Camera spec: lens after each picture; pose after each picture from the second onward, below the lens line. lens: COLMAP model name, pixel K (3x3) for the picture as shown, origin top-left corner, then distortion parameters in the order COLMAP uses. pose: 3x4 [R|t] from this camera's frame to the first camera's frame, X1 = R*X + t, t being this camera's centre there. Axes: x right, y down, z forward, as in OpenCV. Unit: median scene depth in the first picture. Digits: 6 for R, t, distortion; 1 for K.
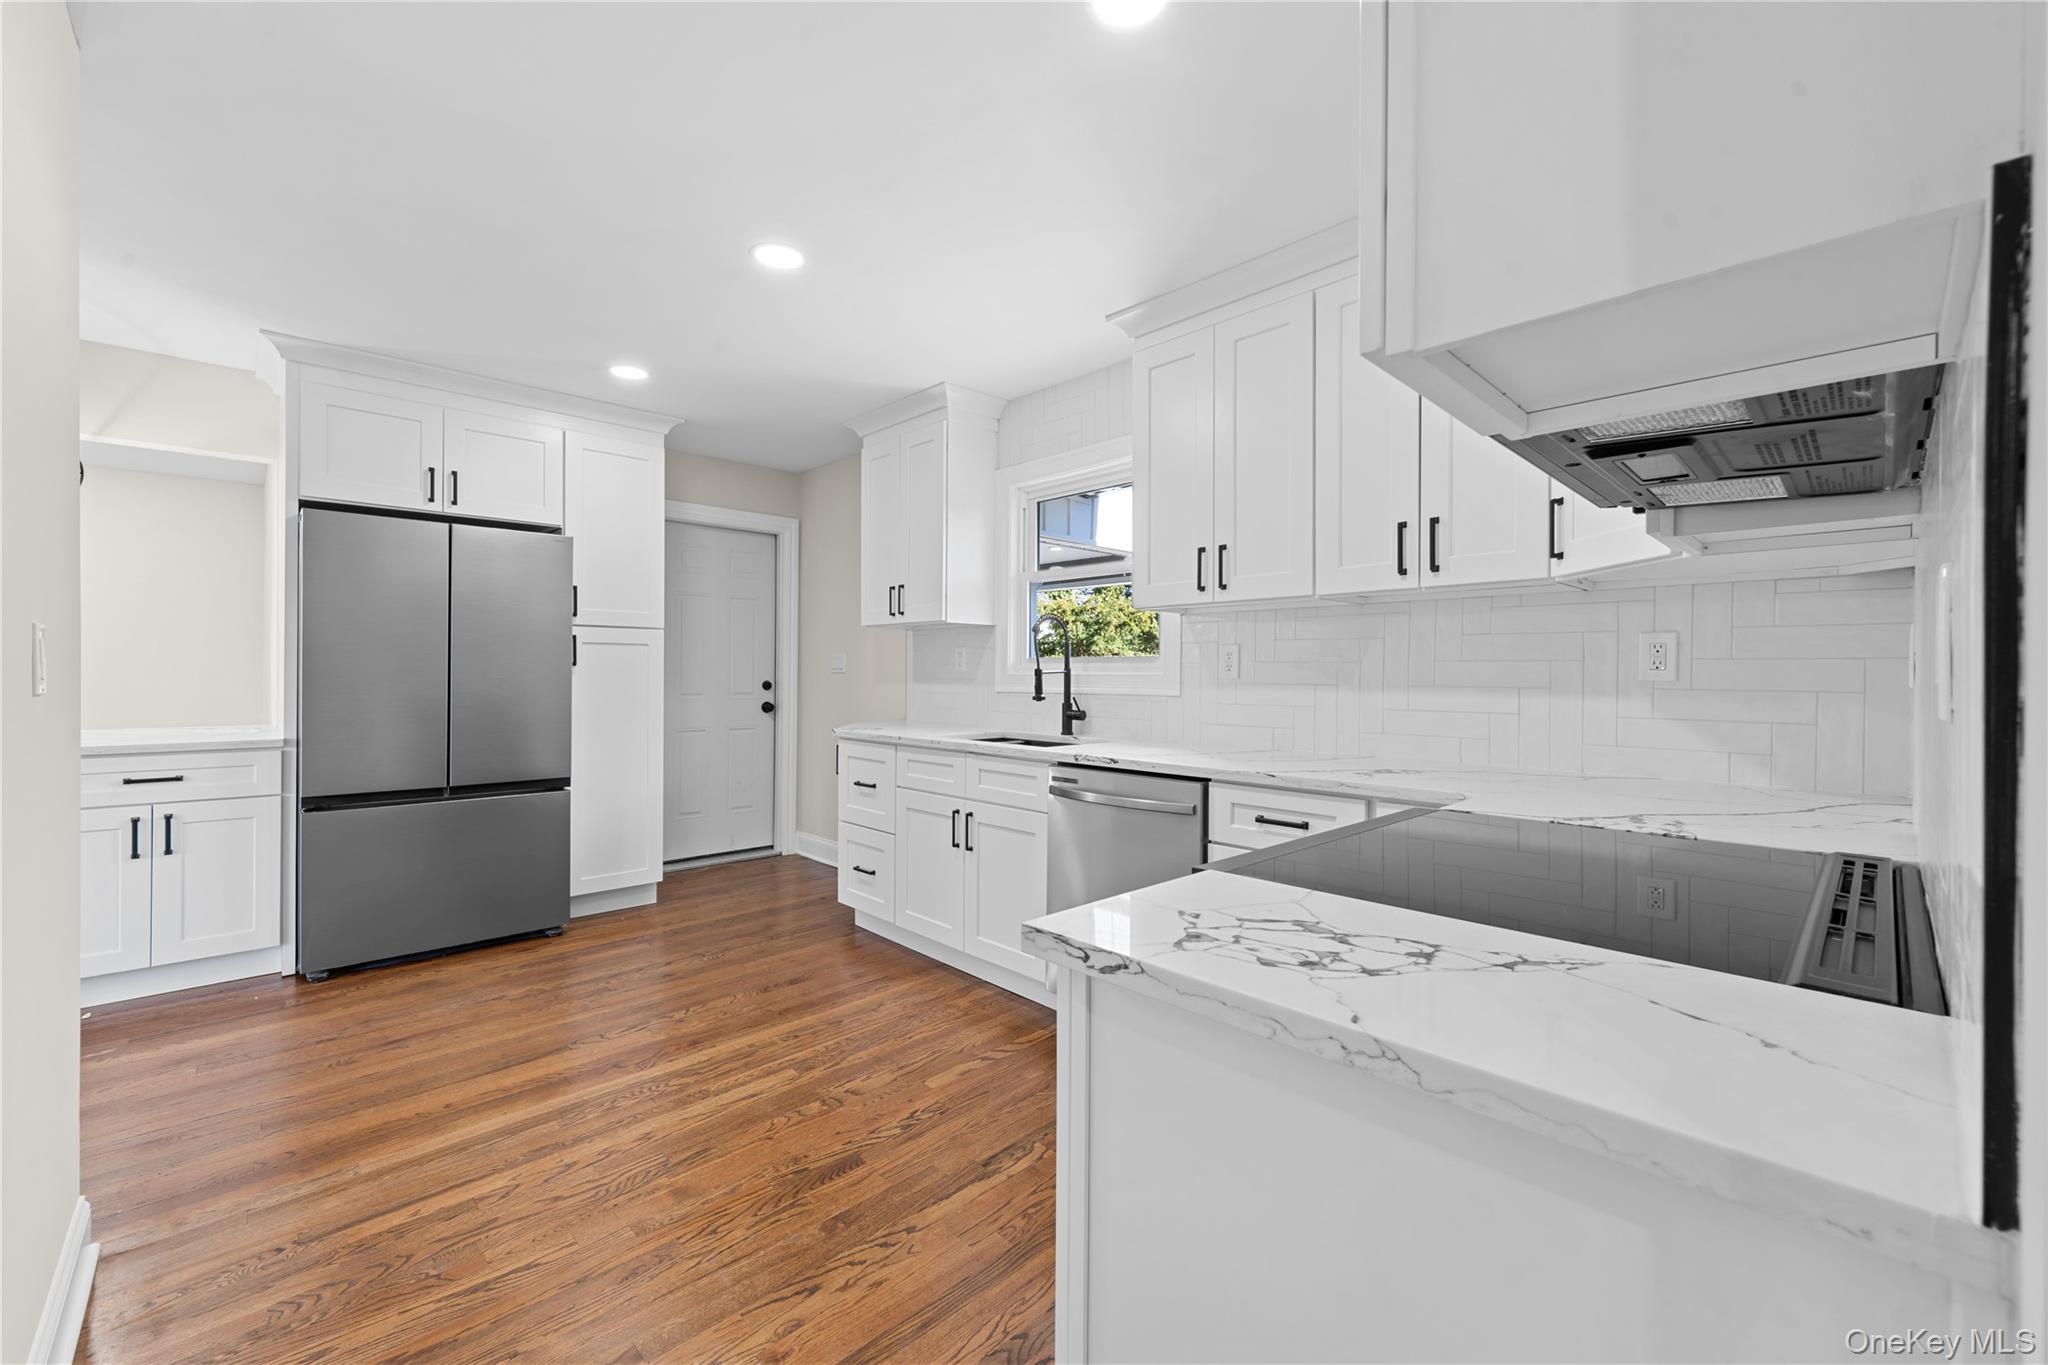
lens RADIAL K [[823.8, 0, 1030.1], [0, 823.8, 677.7], [0, 0, 1]] dist [-0.001771, -0.000334]
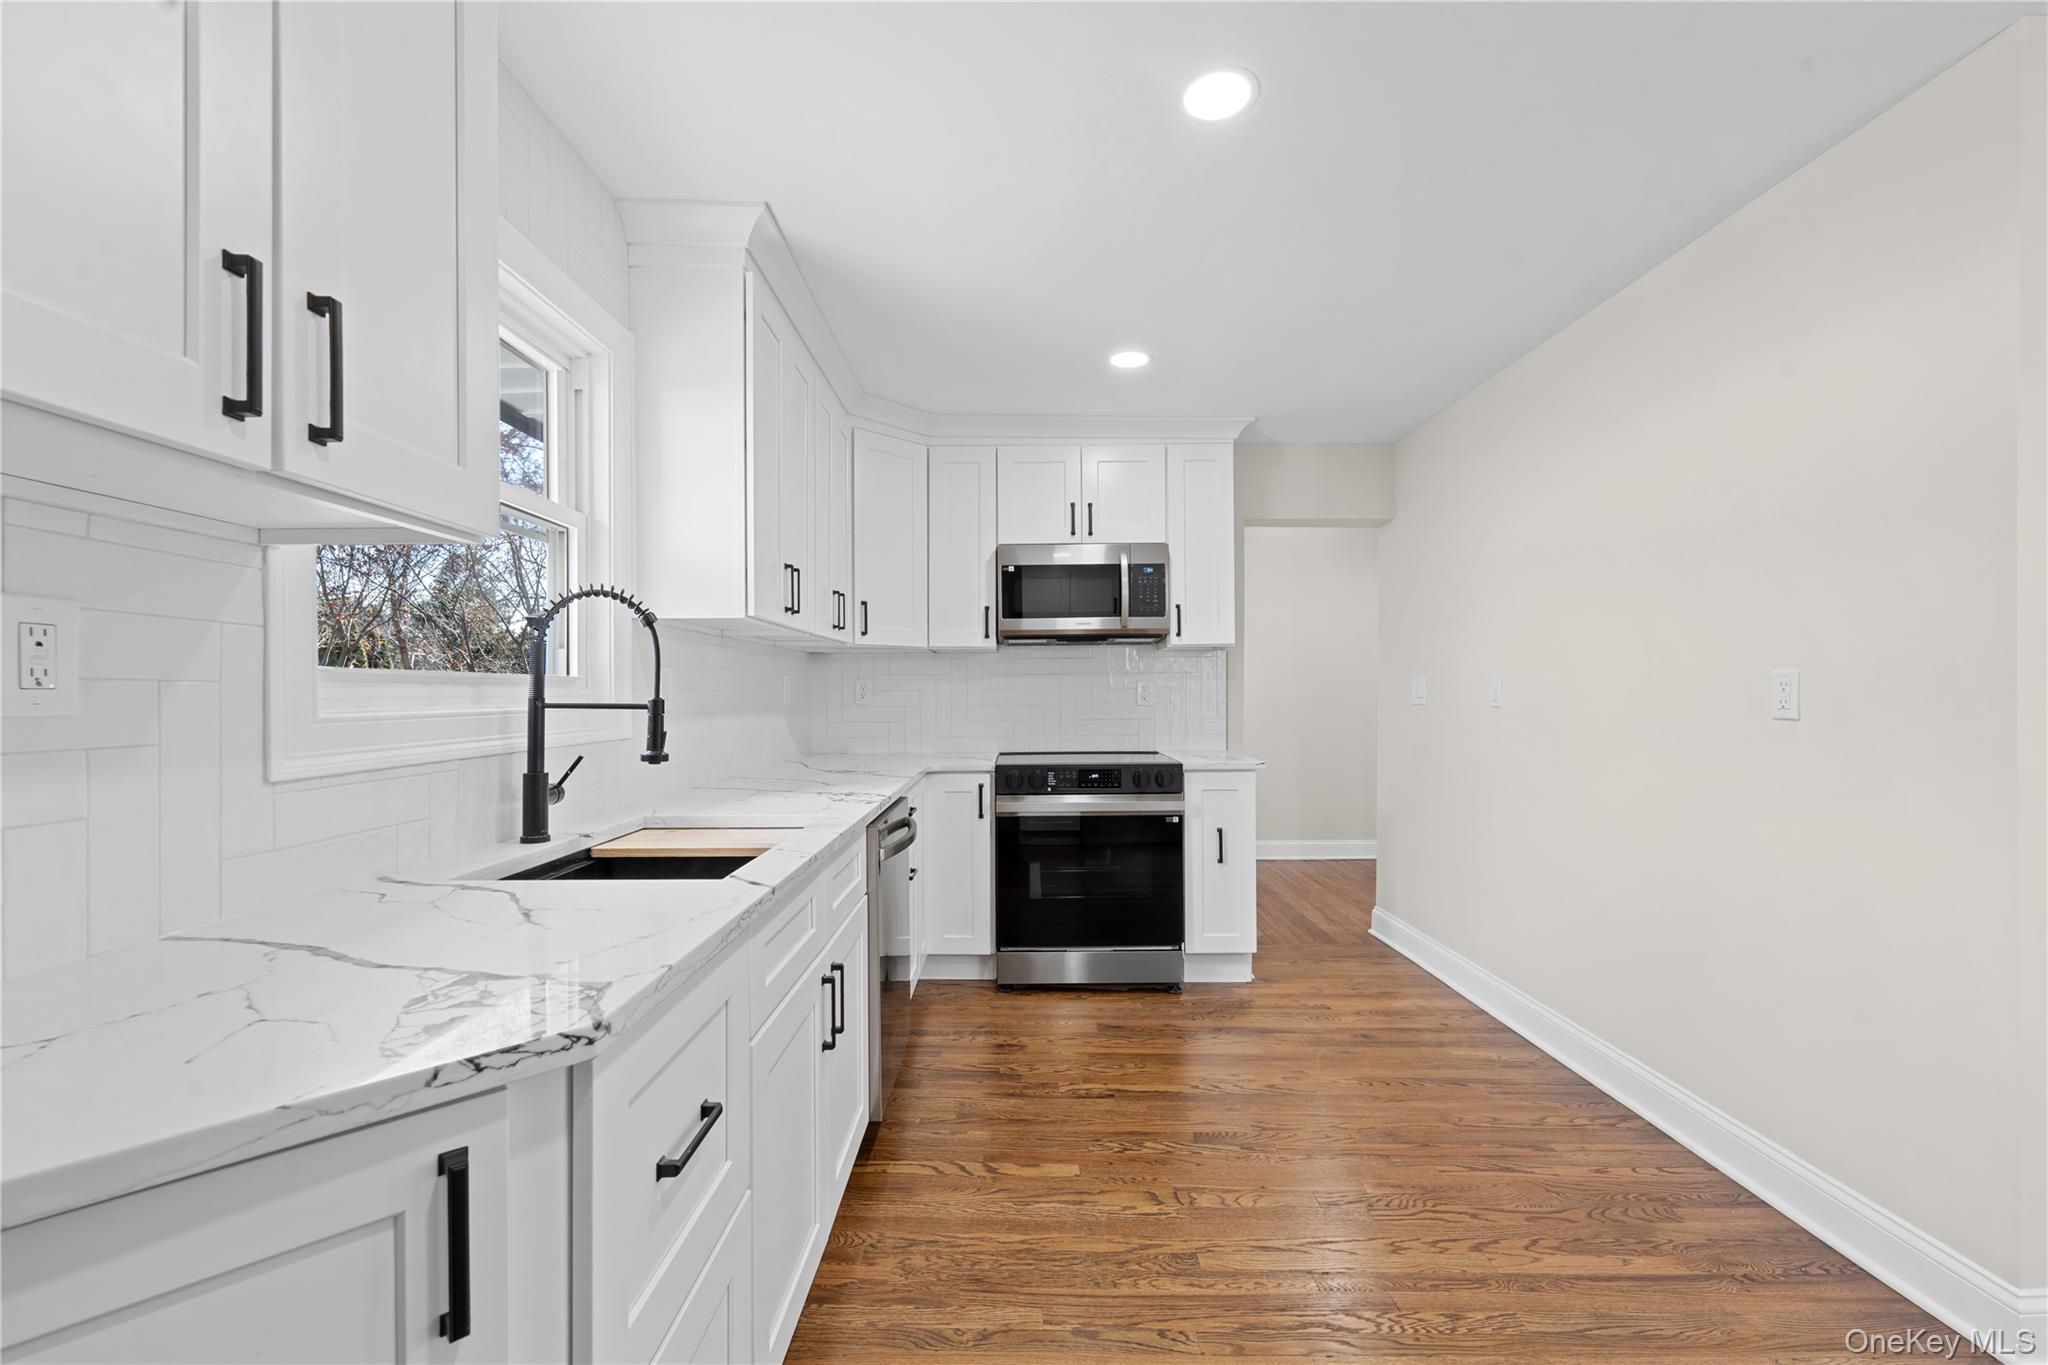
lens RADIAL K [[838.3, 0, 1018.6], [0, 838.3, 690.0], [0, 0, 1]] dist [-0.001670, -0.000489]
pose [[-0.717718, 0.001892, 0.696331, -0.586380], [0.004632, 0.999987, 0.002057, -0.018566], [-0.696318, 0.004702, -0.717718, 1.403395]]
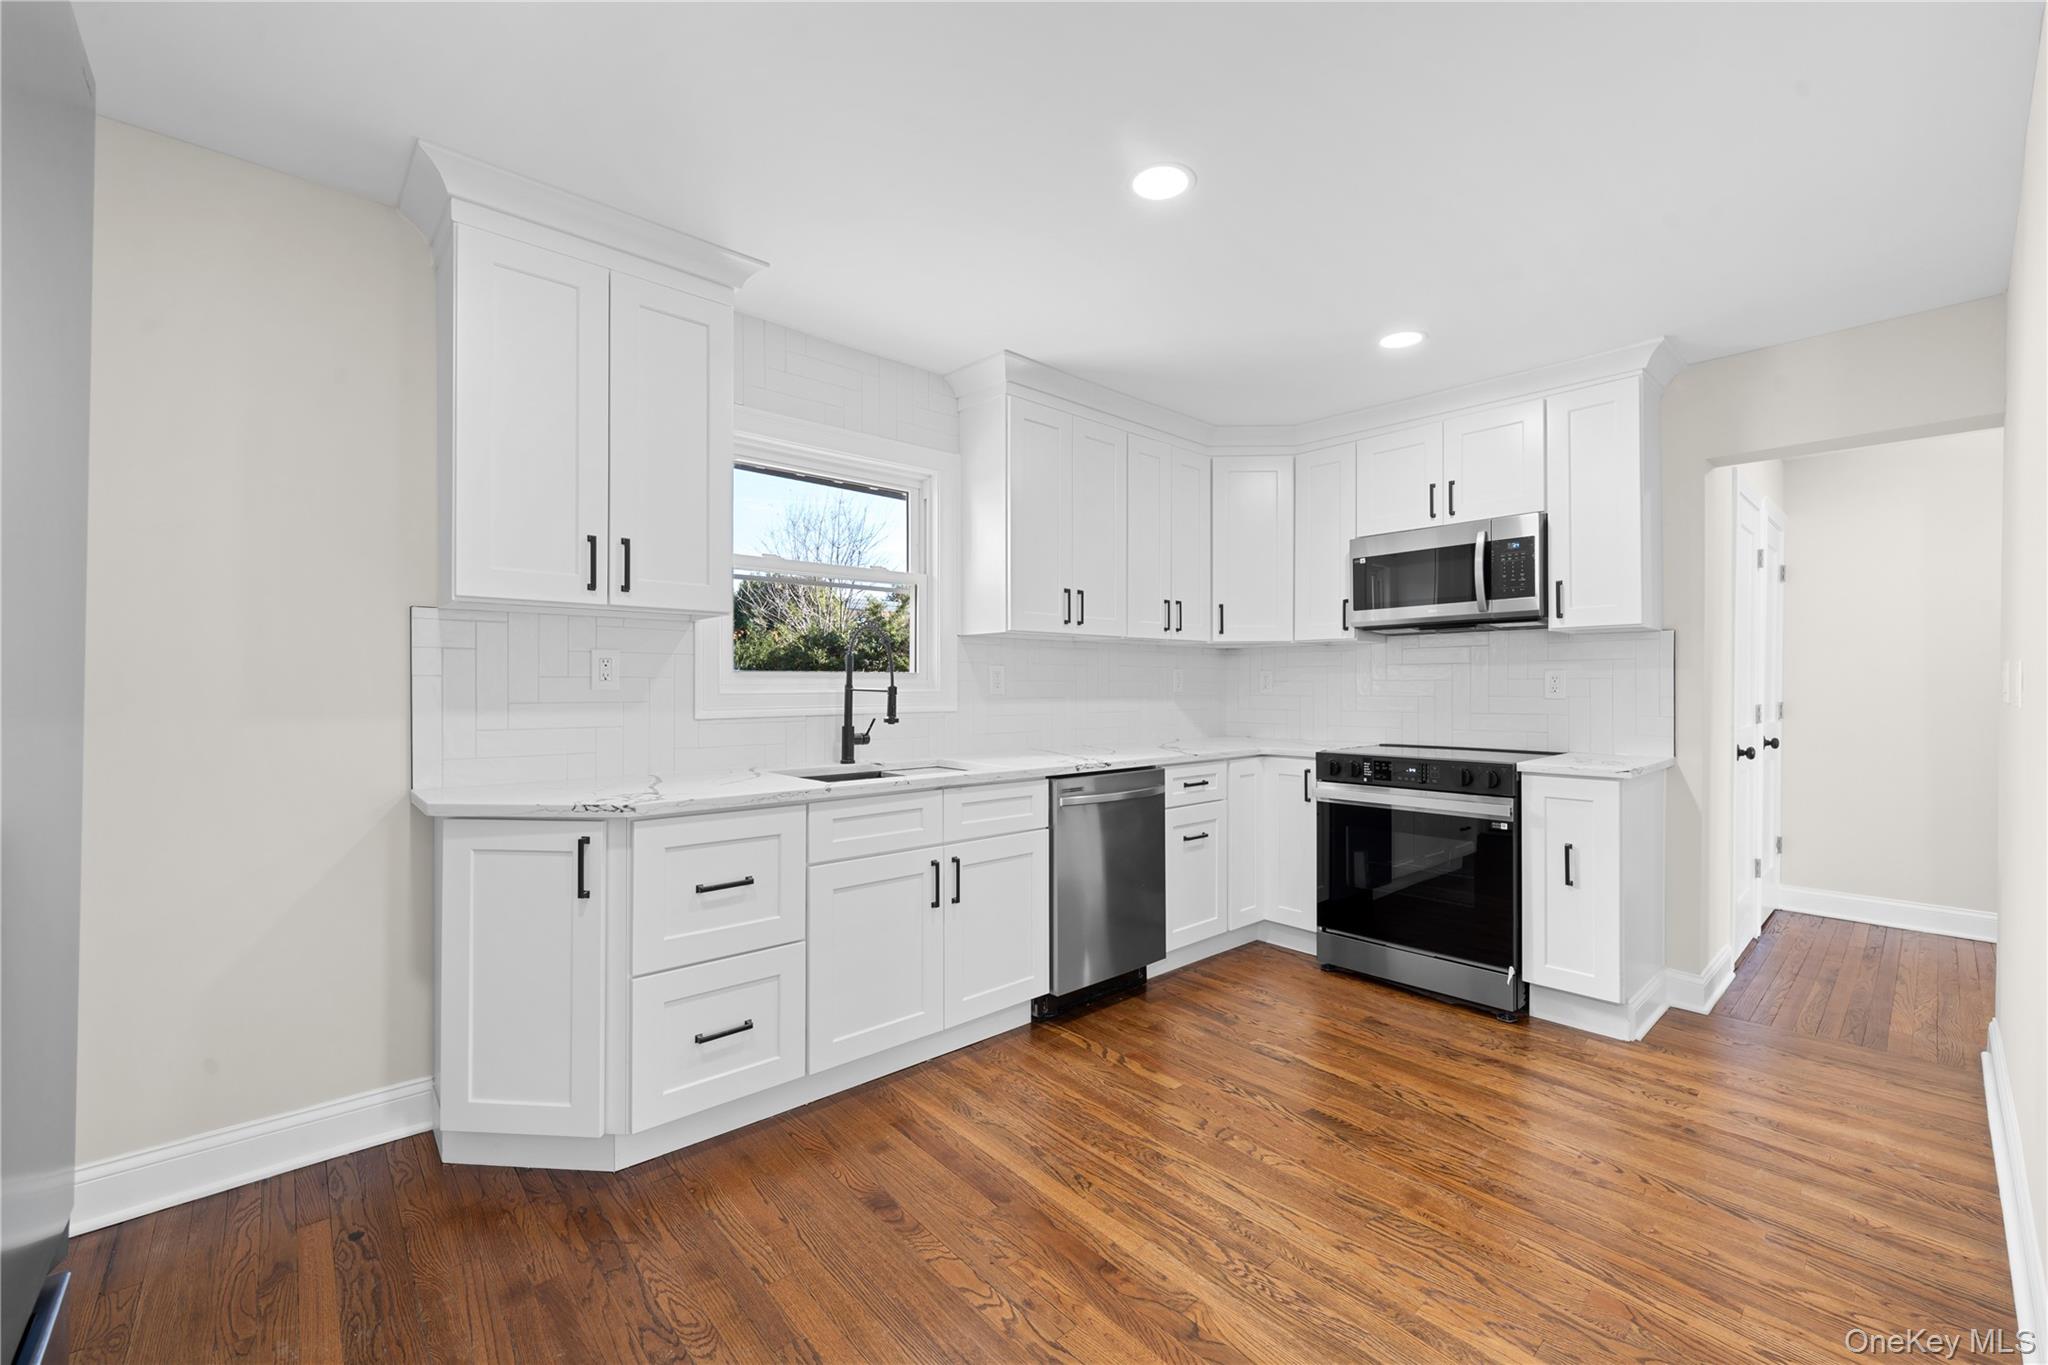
lens RADIAL K [[823.8, 0, 1030.1], [0, 823.8, 677.7], [0, 0, 1]] dist [-0.001771, -0.000334]
pose [[0.033333, 0.006310, 0.999424, -0.979757], [0.005582, 0.999963, -0.006499, -0.015328], [-0.999429, 0.005795, 0.033297, 0.955618]]
